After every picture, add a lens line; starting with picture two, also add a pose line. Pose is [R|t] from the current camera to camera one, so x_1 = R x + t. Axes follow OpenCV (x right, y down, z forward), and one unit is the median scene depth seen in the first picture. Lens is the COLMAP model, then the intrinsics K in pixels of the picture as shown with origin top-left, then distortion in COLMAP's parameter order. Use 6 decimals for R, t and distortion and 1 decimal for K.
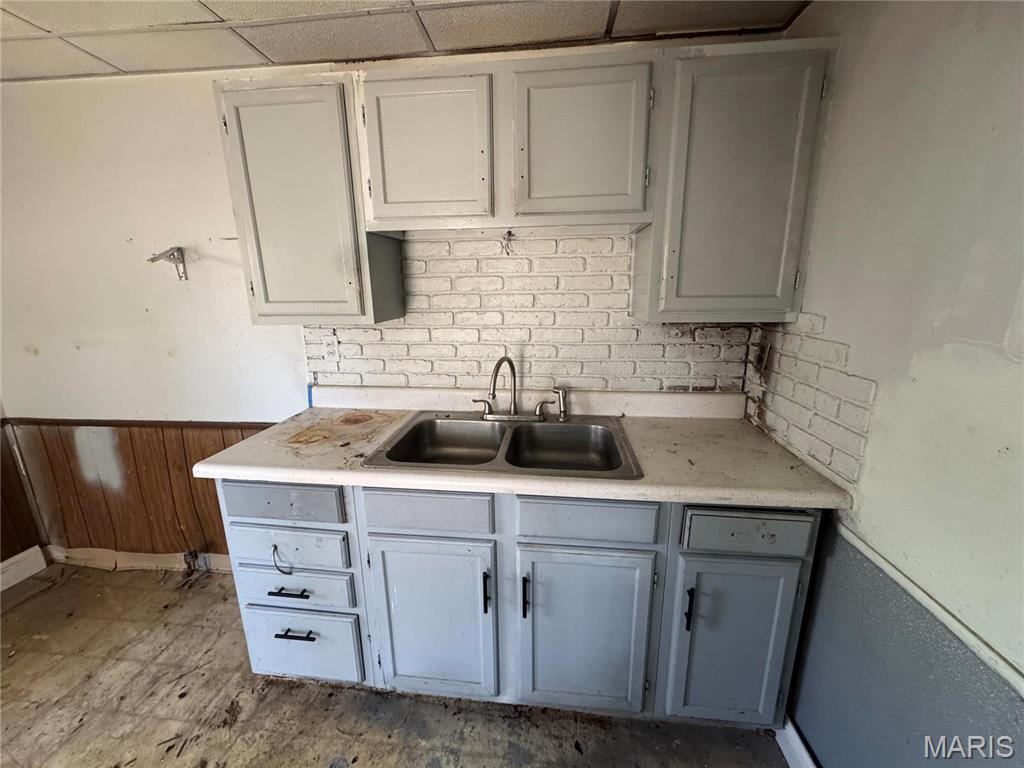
lens RADIAL K [[406.6, 0, 511.8], [0, 406.6, 384.1], [0, 0, 1]] dist [-0.003231, 0.000192]
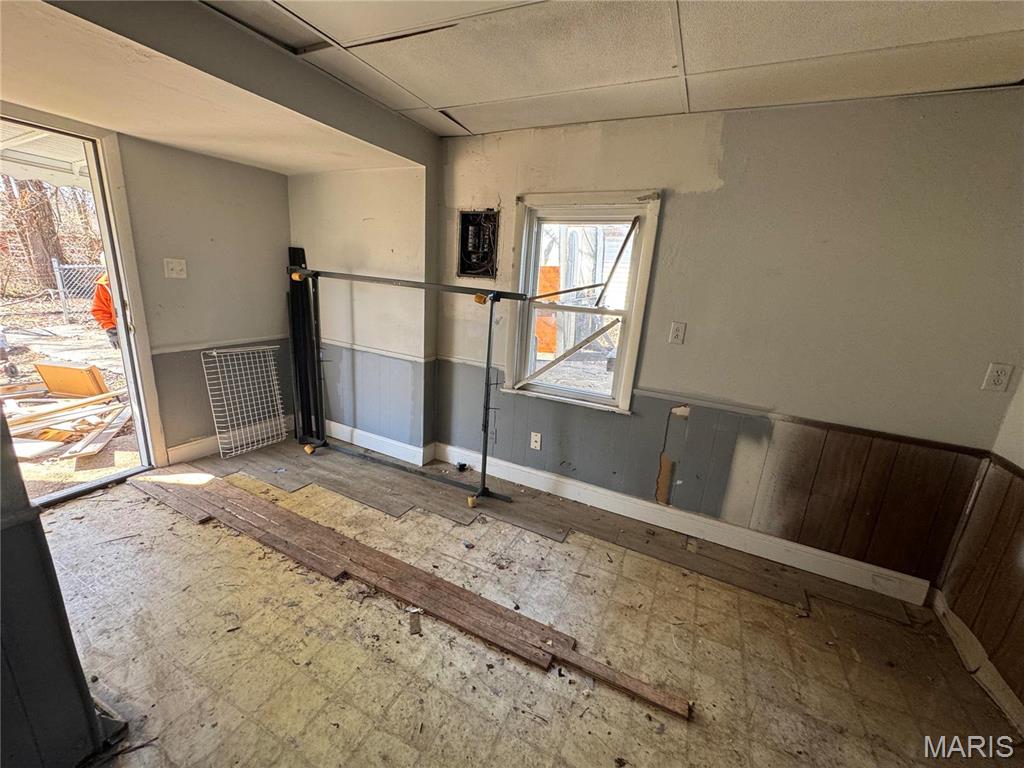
lens RADIAL K [[406.6, 0, 511.4], [0, 406.6, 381.8], [0, 0, 1]] dist [-0.003231, 0.000192]
pose [[-0.337185, 0.225819, -0.913954, -0.148131], [-0.278679, 0.903357, 0.326013, -0.065052], [0.899247, 0.364626, -0.241667, 0.270042]]
